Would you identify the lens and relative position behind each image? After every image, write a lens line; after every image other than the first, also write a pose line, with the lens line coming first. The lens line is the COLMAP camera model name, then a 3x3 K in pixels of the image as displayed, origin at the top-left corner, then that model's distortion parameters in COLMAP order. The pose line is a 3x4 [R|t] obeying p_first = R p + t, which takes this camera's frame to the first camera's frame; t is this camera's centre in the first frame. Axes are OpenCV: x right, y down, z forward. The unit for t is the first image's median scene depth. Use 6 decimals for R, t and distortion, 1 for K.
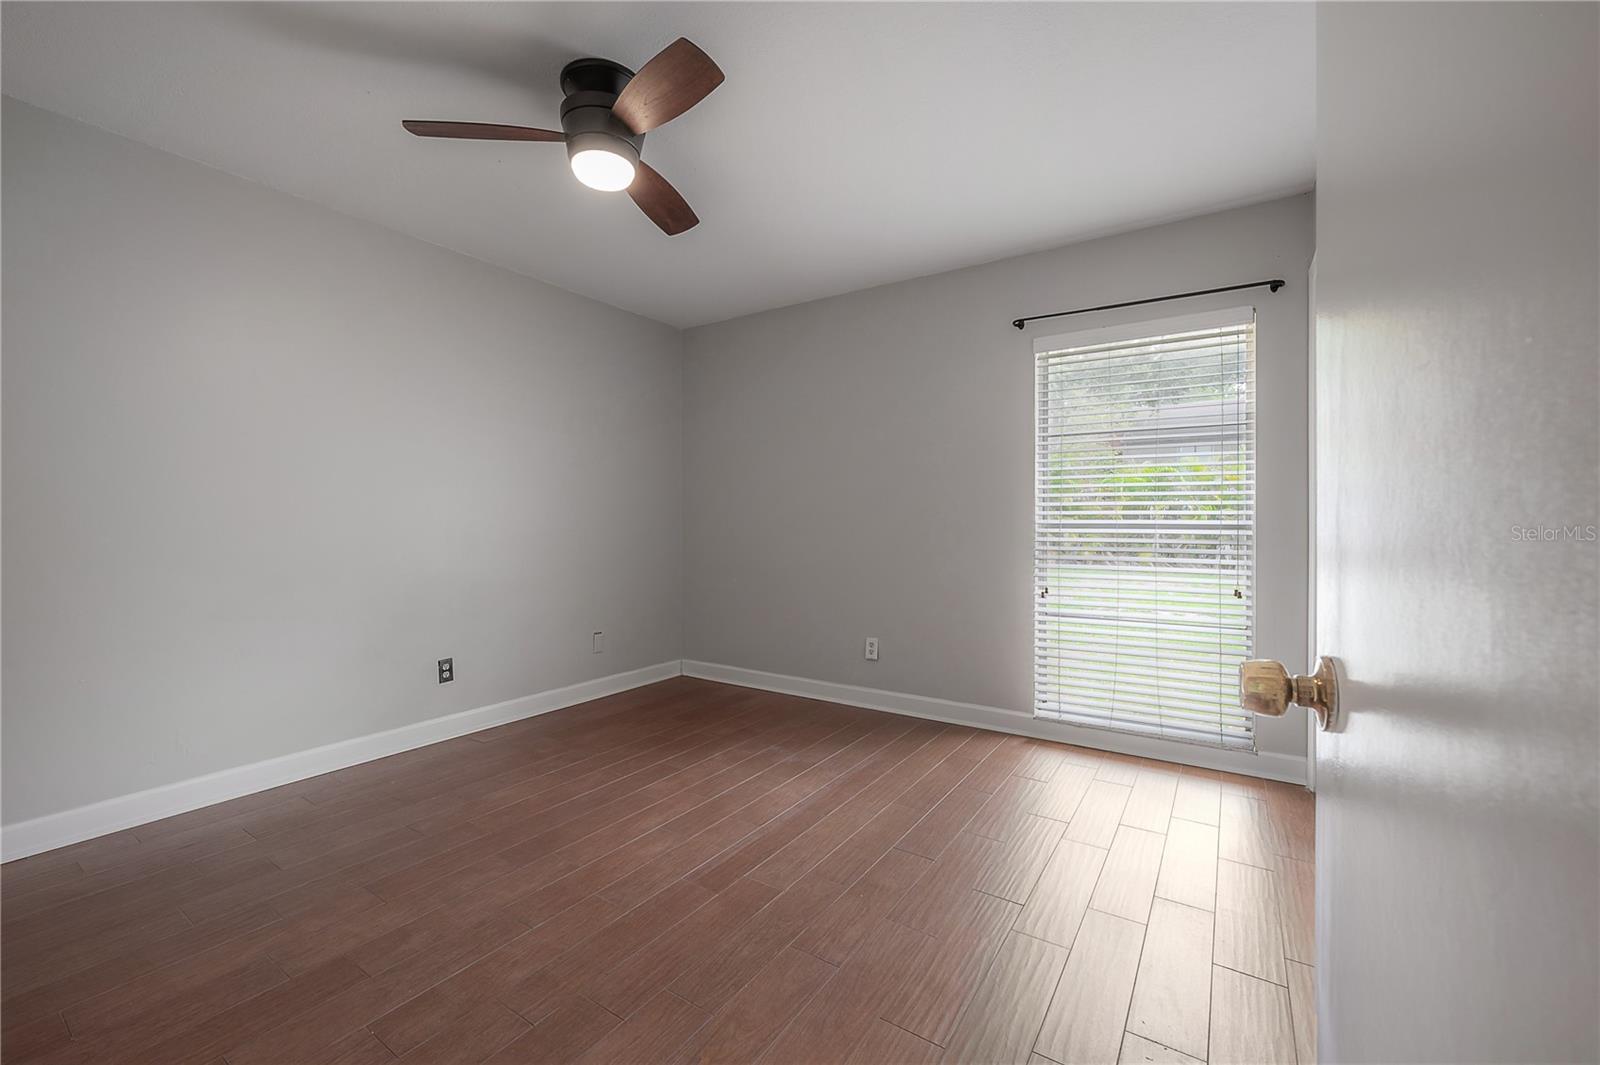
lens RADIAL K [[644.2, 0, 796.1], [0, 644.2, 519.9], [0, 0, 1]] dist [-0.000966, 0.000014]
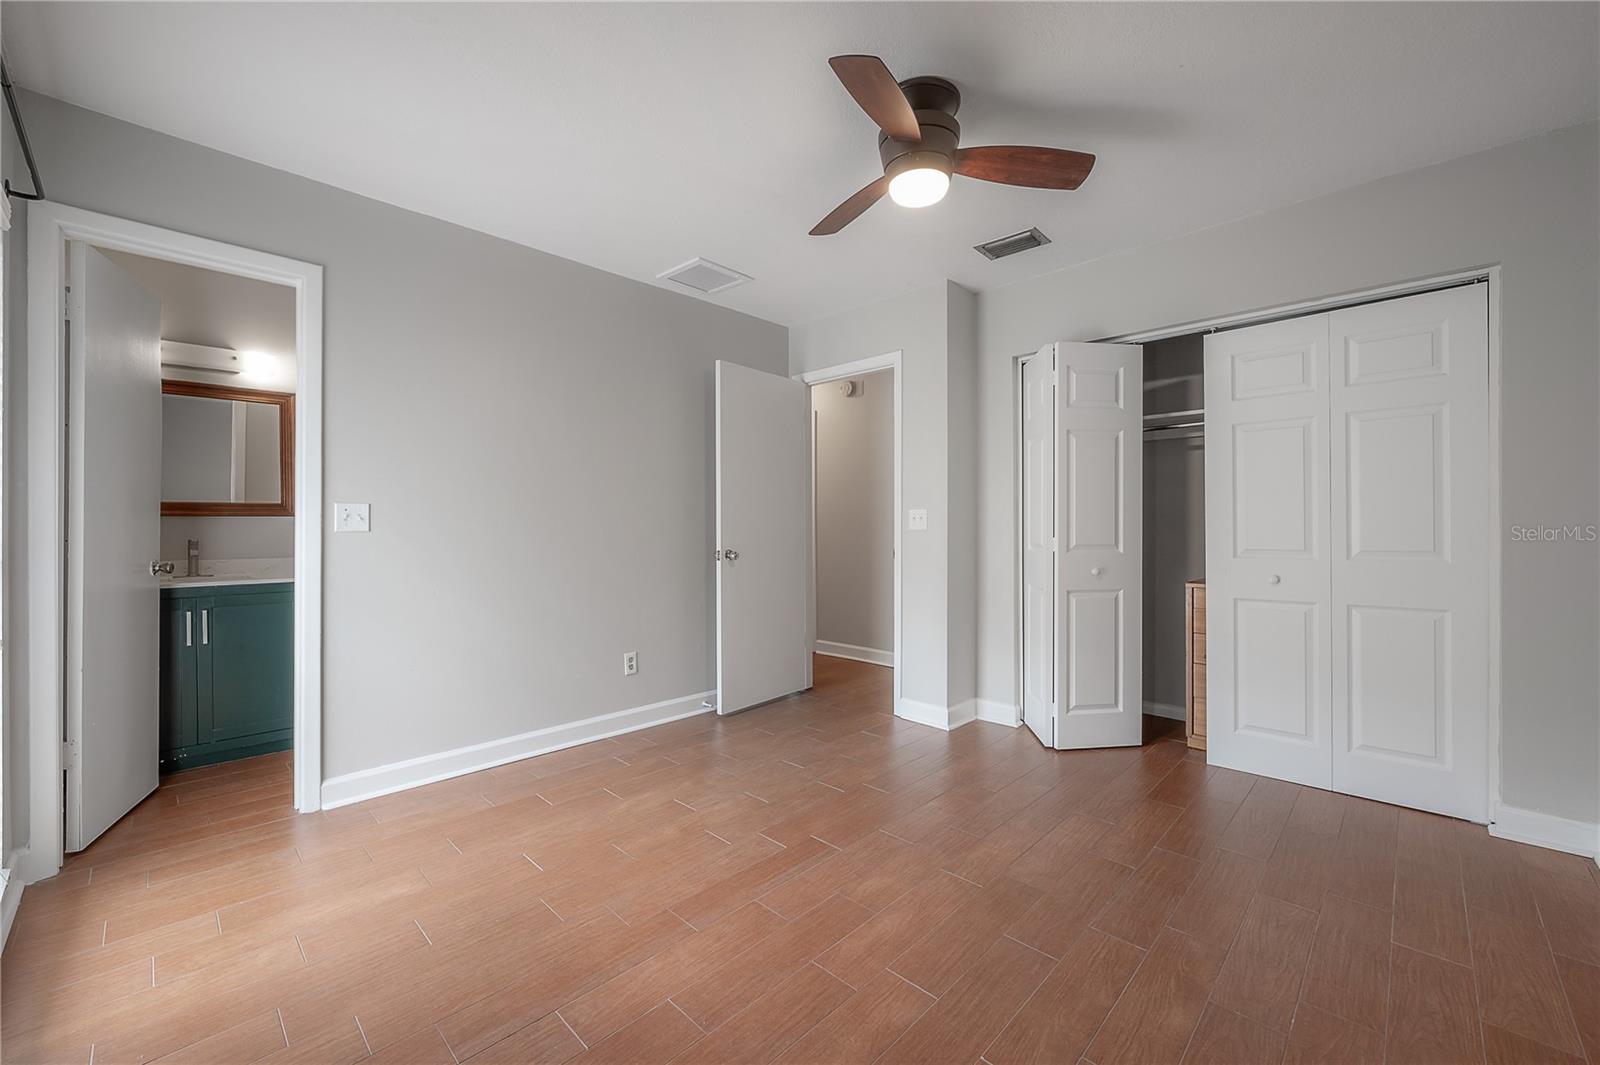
lens RADIAL K [[644.2, 0, 796.1], [0, 644.2, 519.9], [0, 0, 1]] dist [-0.000966, 0.000014]
pose [[-0.983464, 0.002604, 0.181087, -0.291960], [0.001408, 0.999976, -0.006738, -0.011707], [-0.181101, -0.006371, -0.983444, 2.039691]]
